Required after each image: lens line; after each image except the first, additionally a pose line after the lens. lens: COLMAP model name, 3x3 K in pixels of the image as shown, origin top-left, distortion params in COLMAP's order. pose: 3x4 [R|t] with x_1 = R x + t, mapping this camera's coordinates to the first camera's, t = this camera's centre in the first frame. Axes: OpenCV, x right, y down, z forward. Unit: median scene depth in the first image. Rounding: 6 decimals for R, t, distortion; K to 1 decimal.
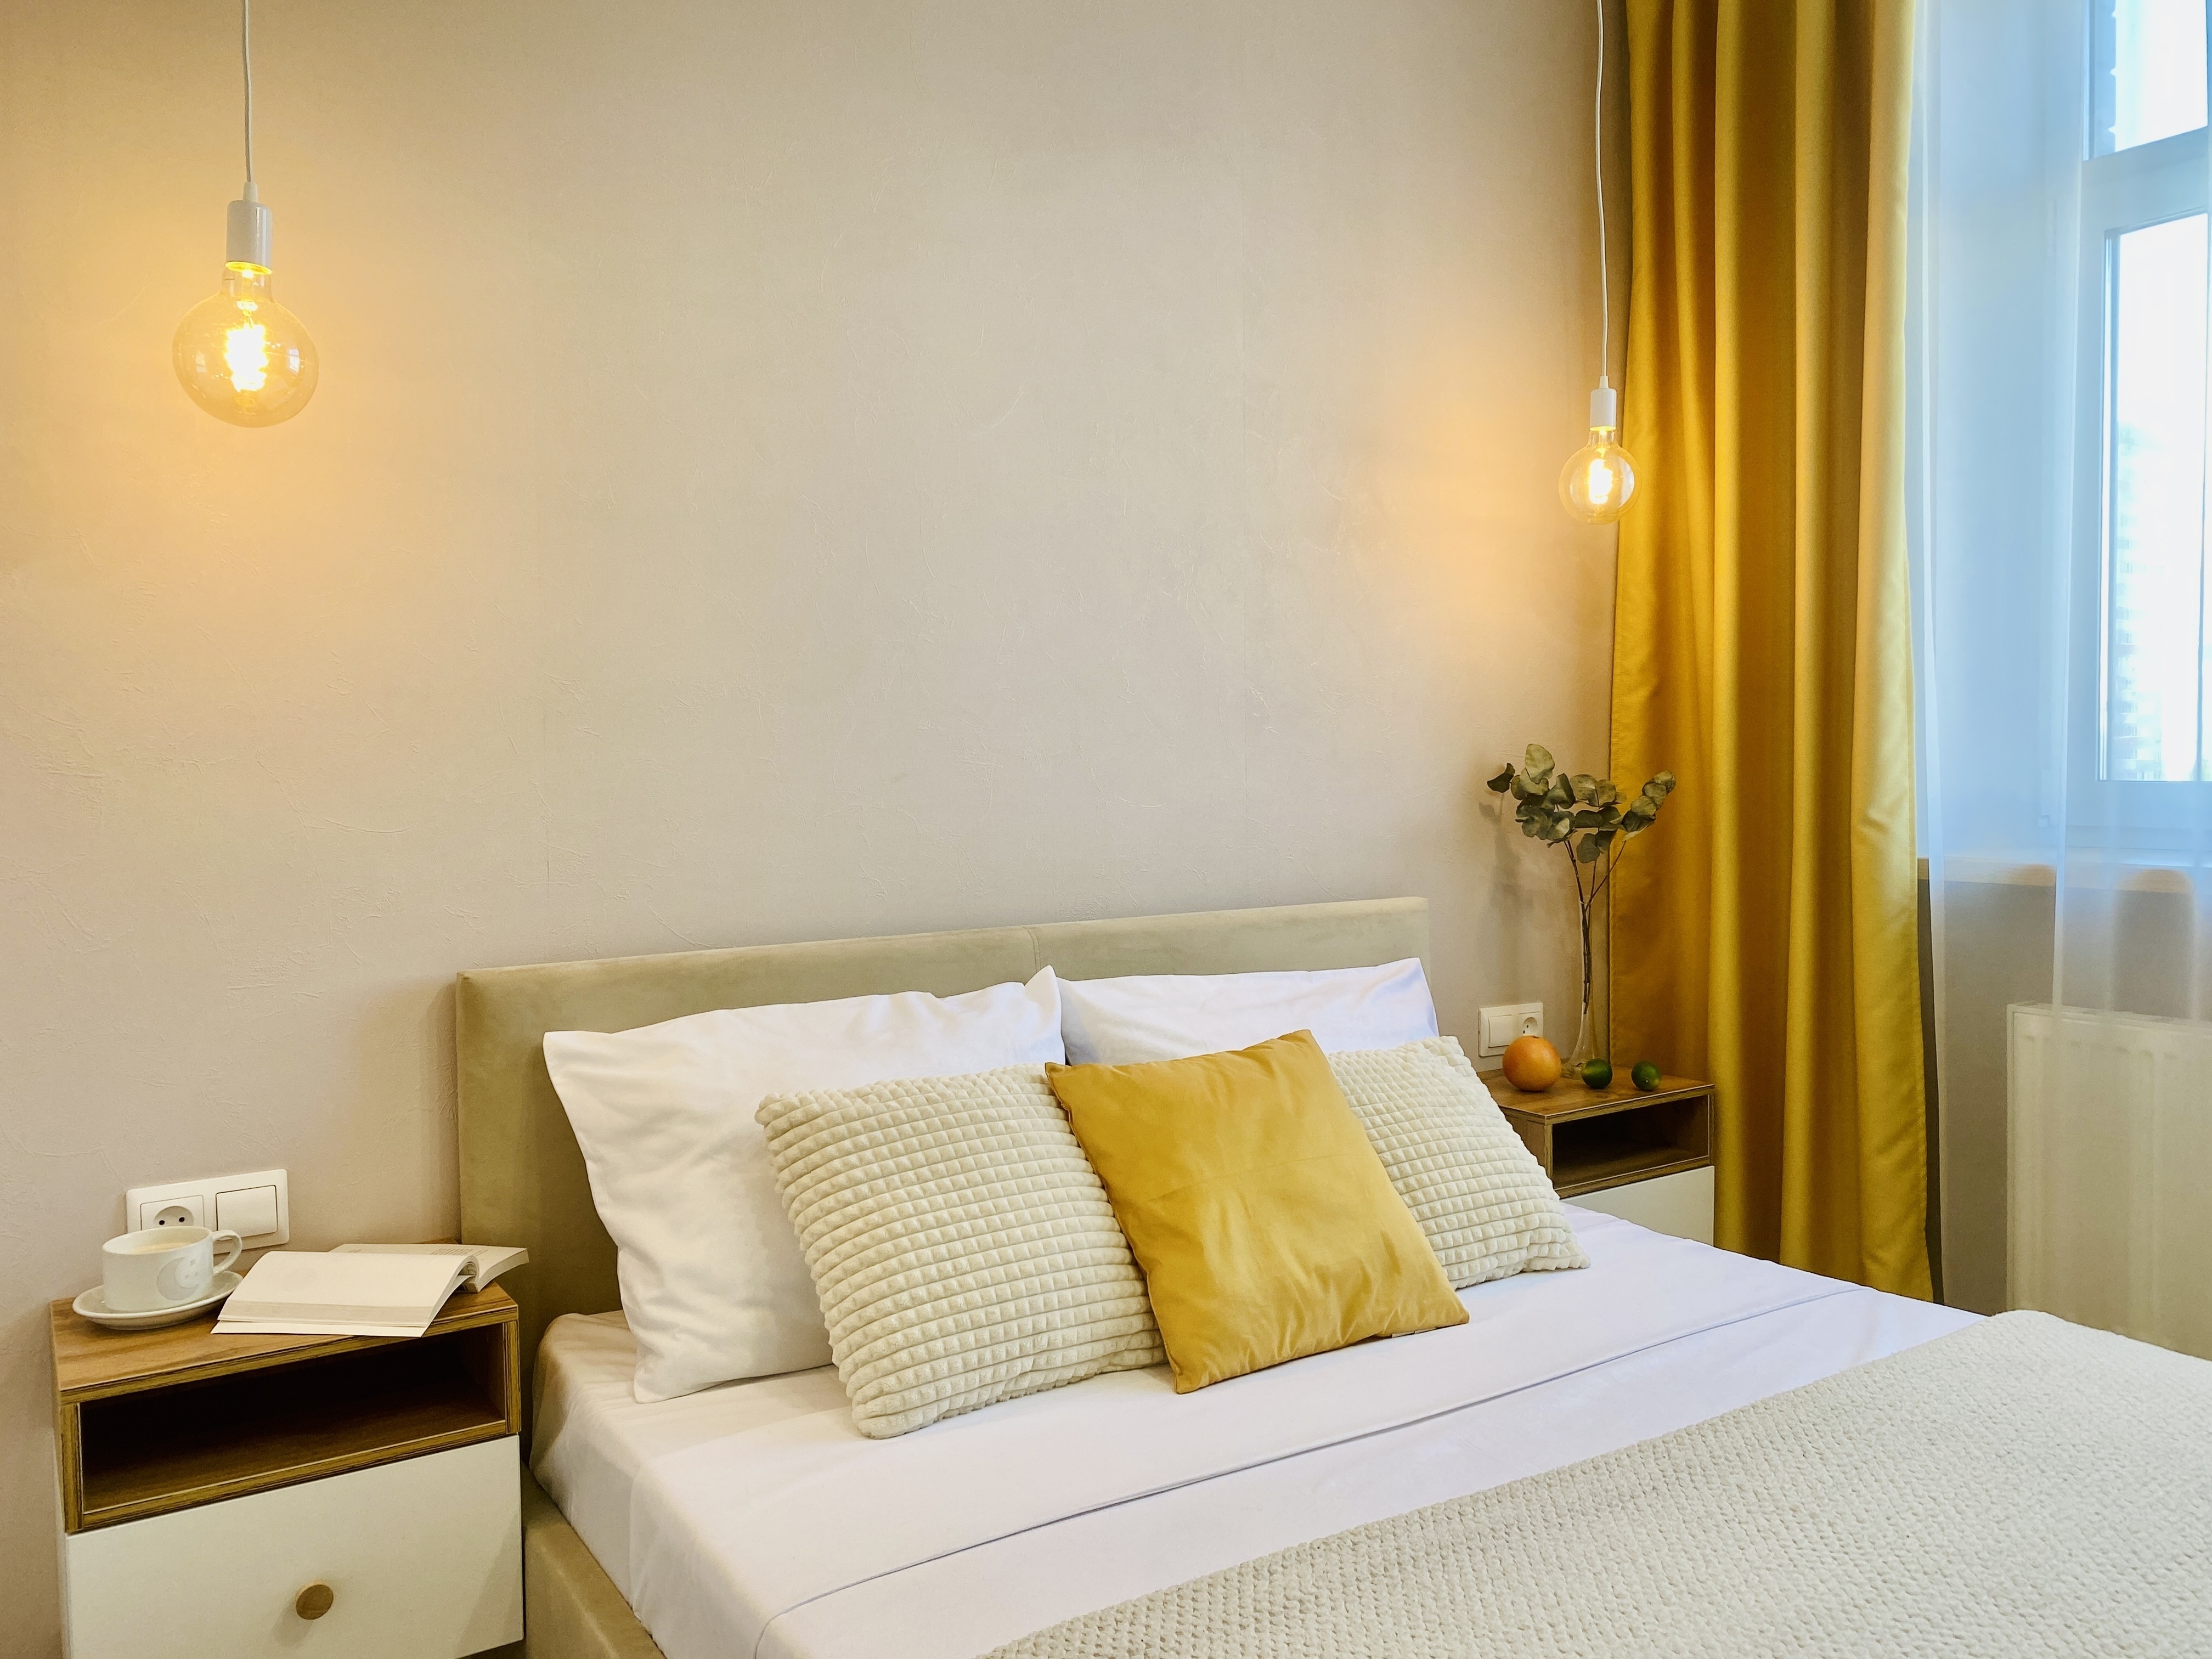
lens RADIAL K [[1662.1, 0, 1106.0], [0, 1662.1, 829.5], [0, 0, 1]] dist [0.011327, 0.009156]
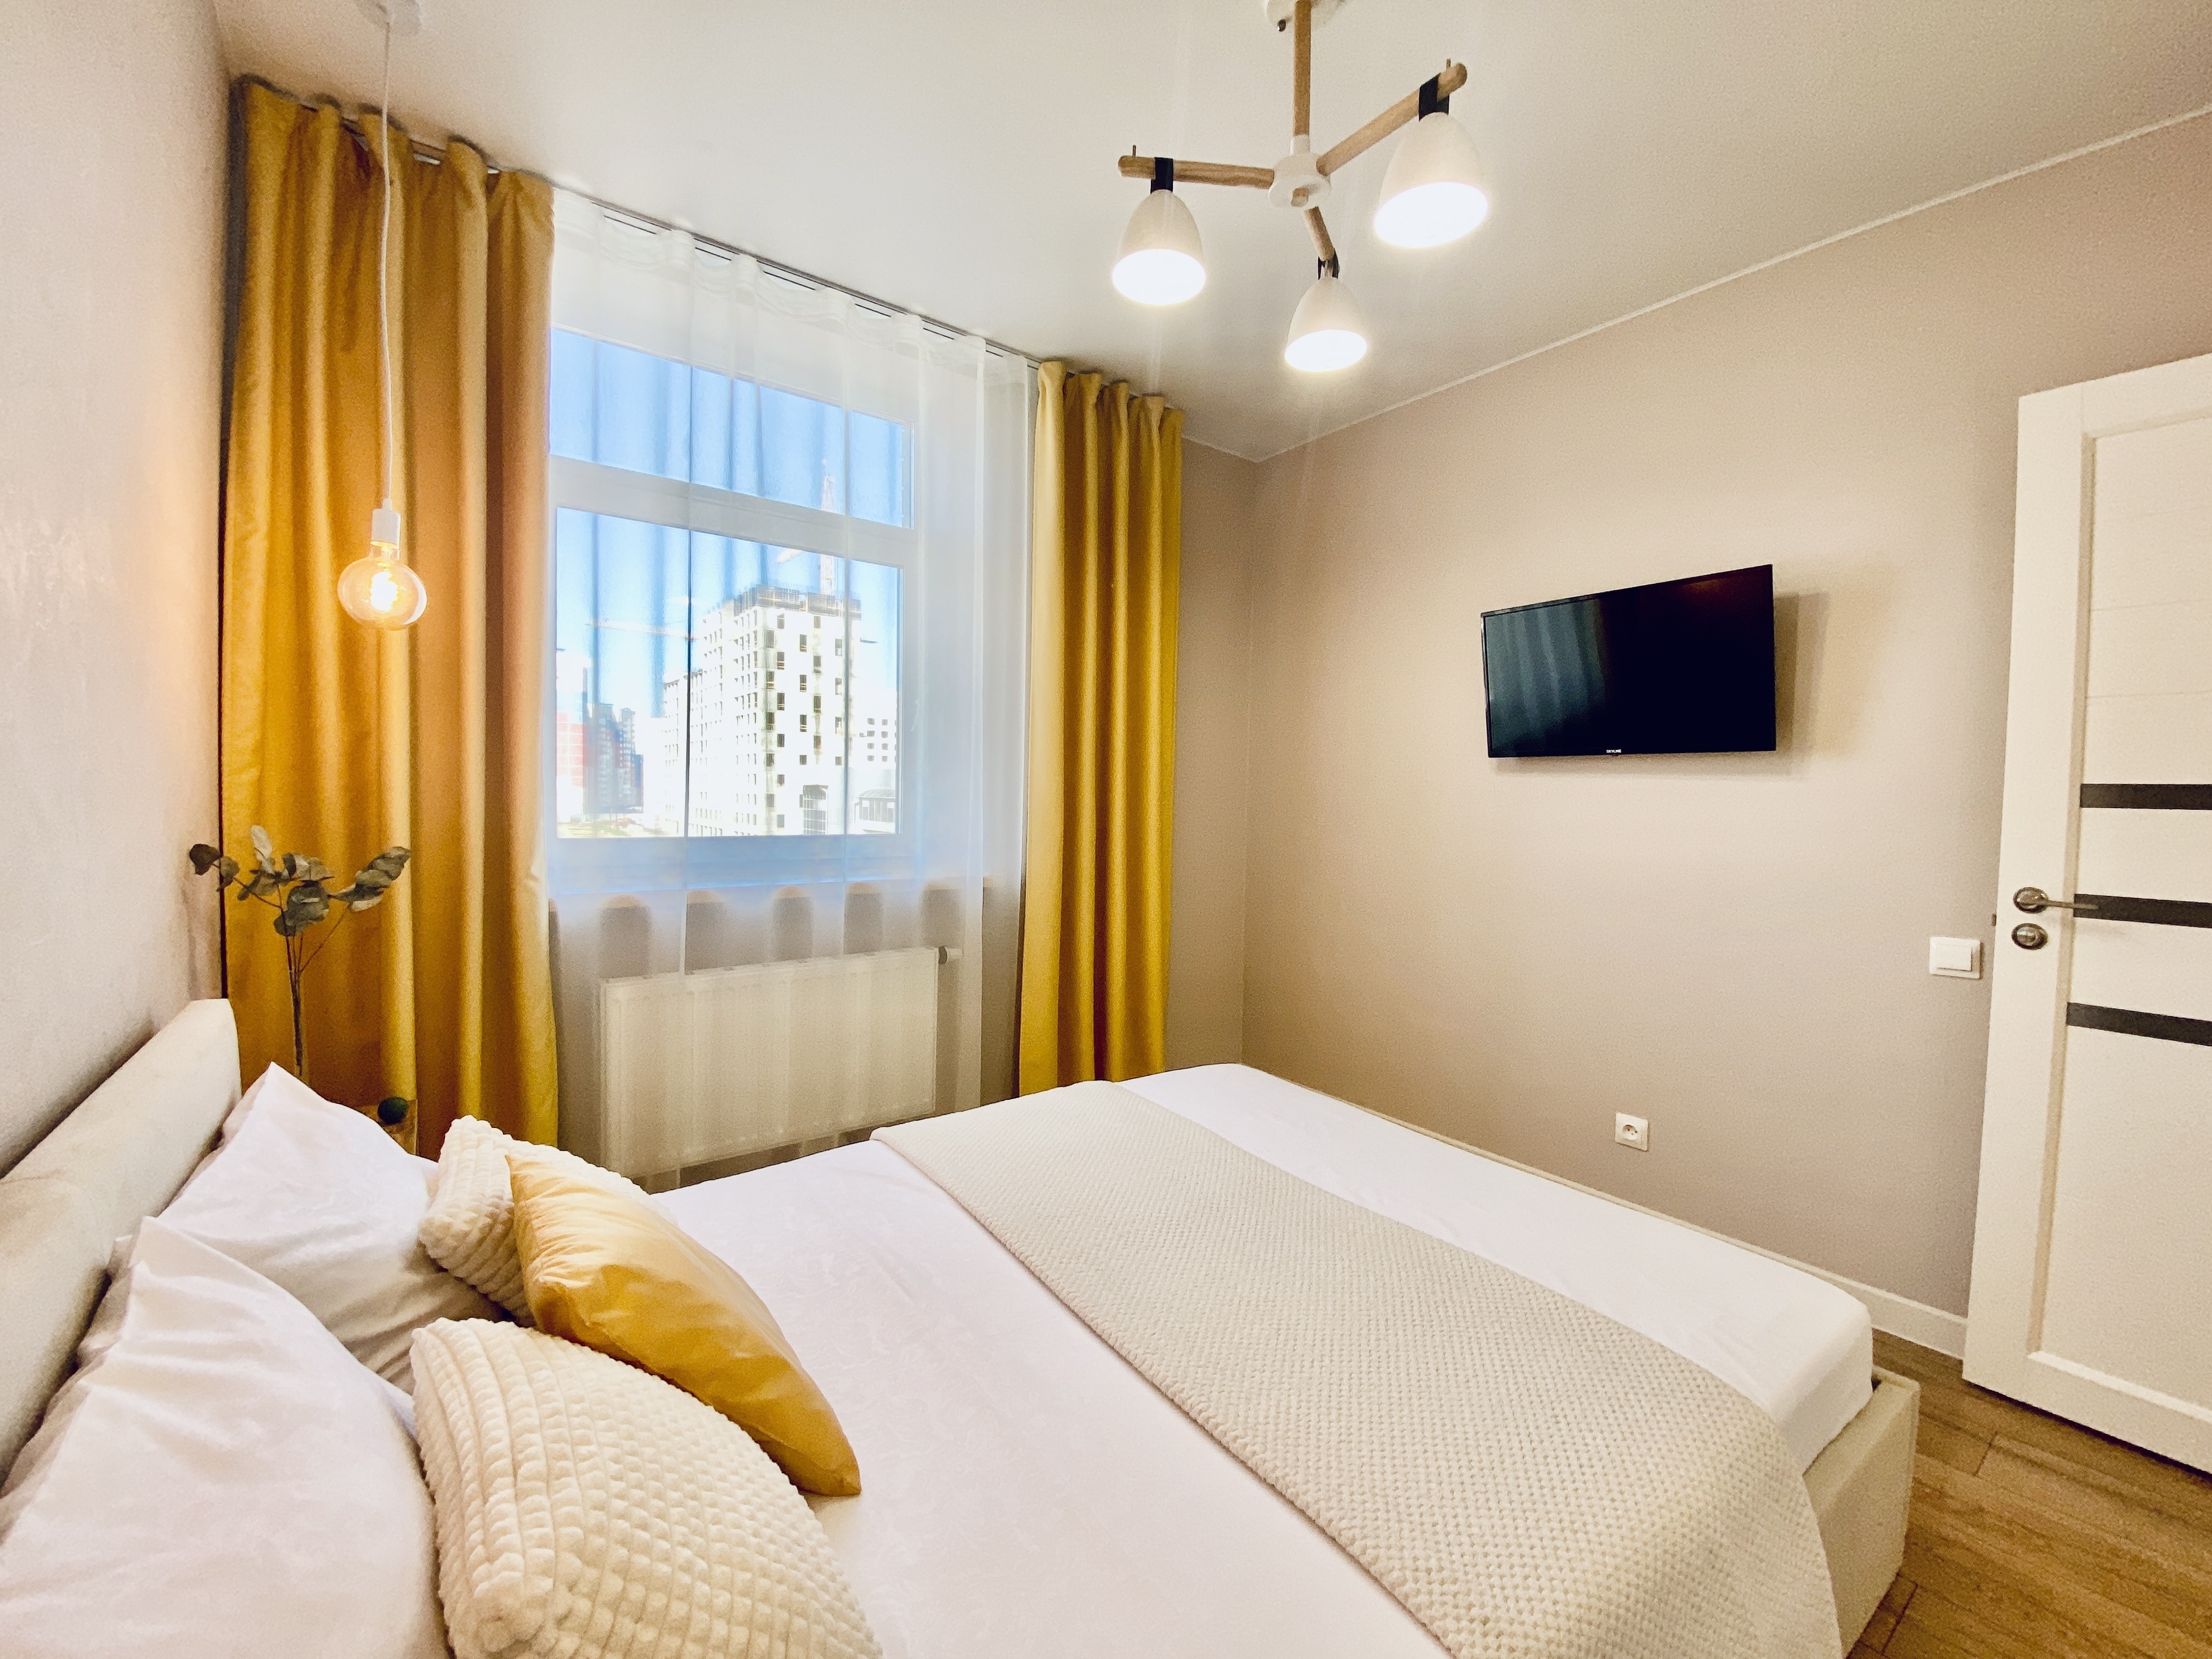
lens RADIAL K [[867.4, 0, 1120.0], [0, 867.4, 827.3], [0, 0, 1]] dist [0.001564, -0.013725]
pose [[-0.047135, -0.016553, 0.998751, -0.429776], [0.024256, 0.999549, 0.017711, -0.067292], [-0.998594, 0.025061, -0.046712, 0.742262]]
